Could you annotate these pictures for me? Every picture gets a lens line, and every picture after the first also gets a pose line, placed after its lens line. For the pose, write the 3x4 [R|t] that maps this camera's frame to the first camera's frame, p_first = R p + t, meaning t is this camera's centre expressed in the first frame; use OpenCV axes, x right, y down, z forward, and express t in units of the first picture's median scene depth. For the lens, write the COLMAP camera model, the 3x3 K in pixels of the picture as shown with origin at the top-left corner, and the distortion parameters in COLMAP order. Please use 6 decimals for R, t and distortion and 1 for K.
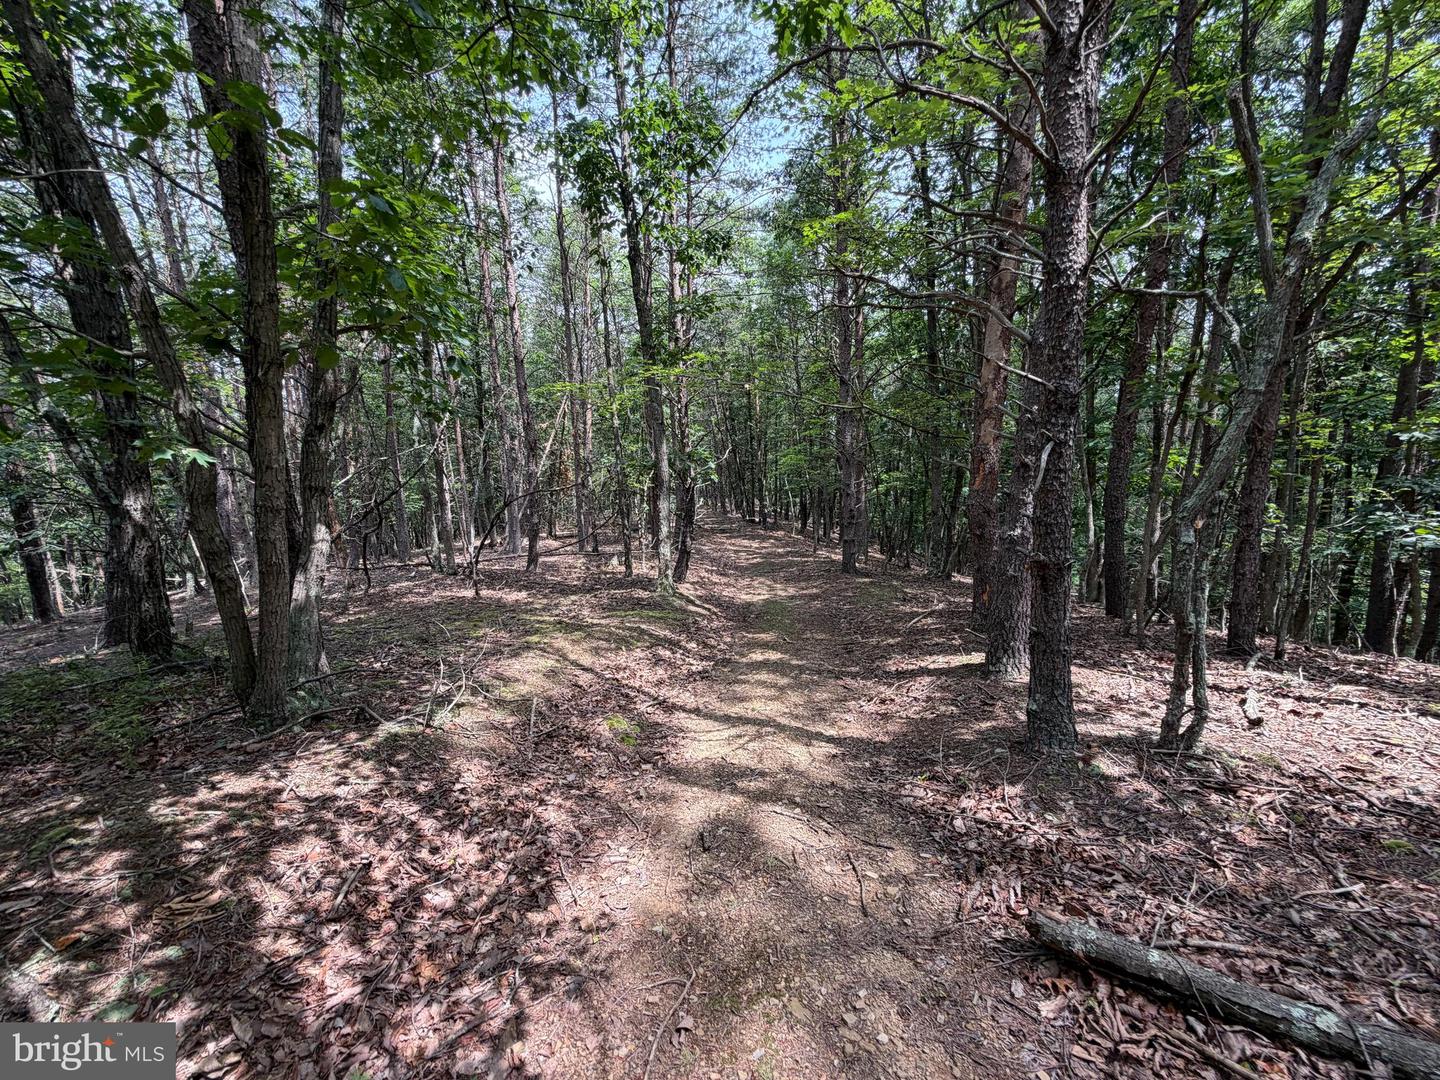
lens RADIAL K [[564.4, 0, 720.0], [0, 564.4, 540.0], [0, 0, 1]] dist [0.014555, -0.000164]
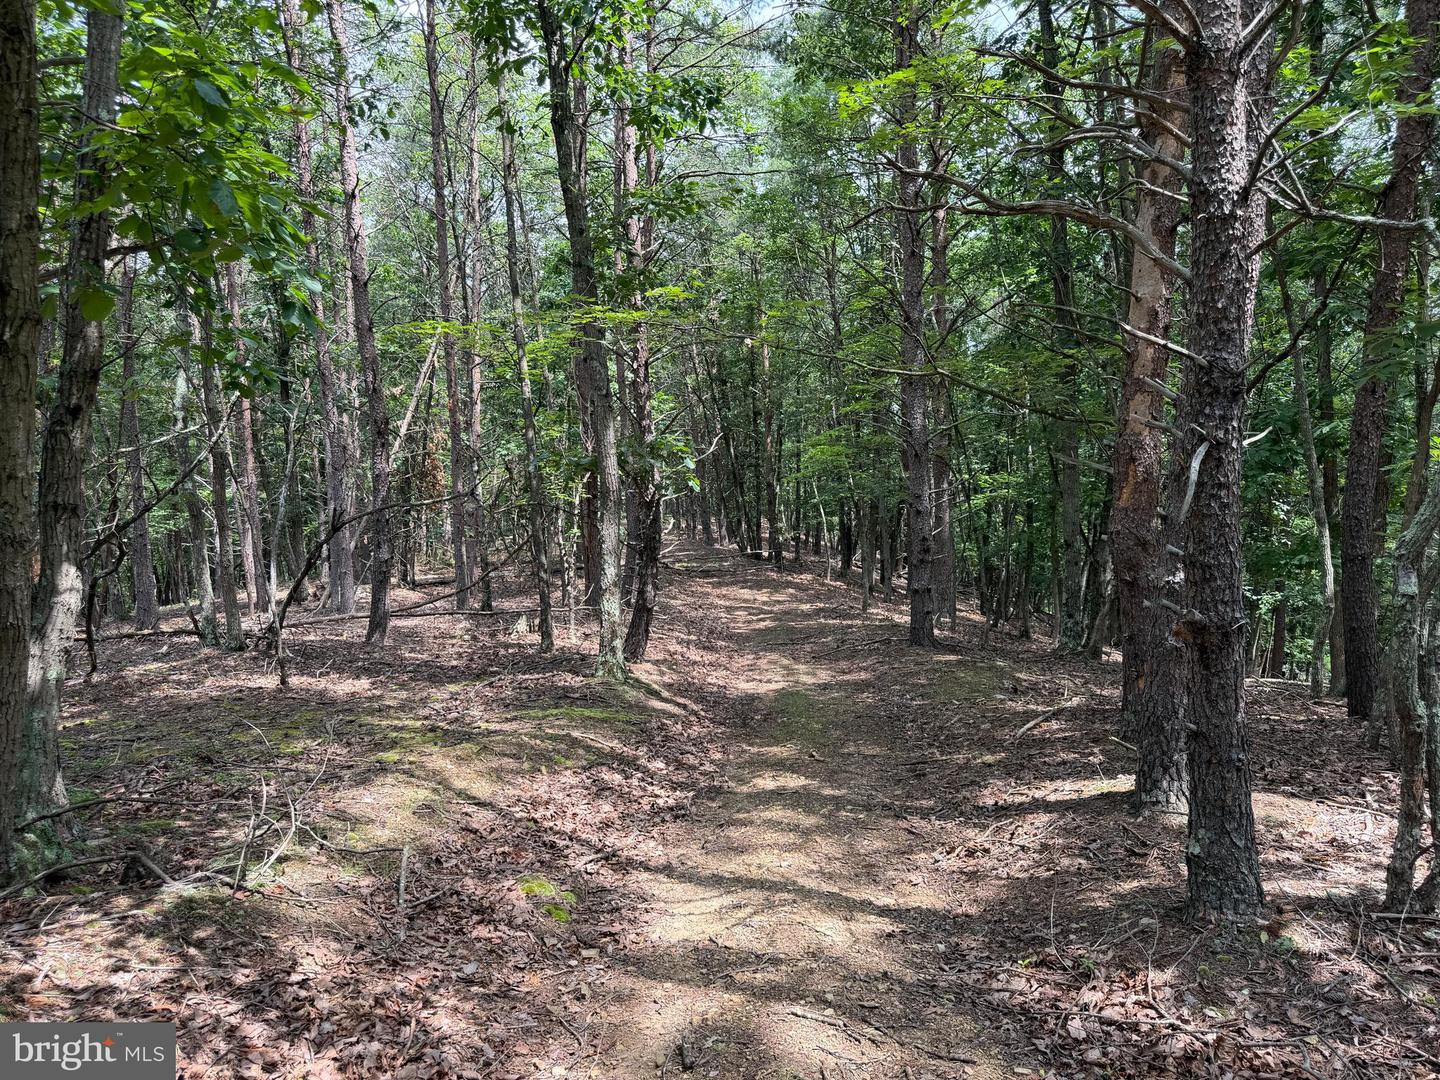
lens RADIAL K [[1000.9, 0, 720.0], [0, 1000.9, 540.0], [0, 0, 1]] dist [0.027365, -0.006963]
pose [[0.999800, 0.001801, 0.019940, -0.006769], [-0.000814, 0.998779, -0.049403, 0.000434], [-0.020004, 0.049377, 0.998580, -0.106985]]
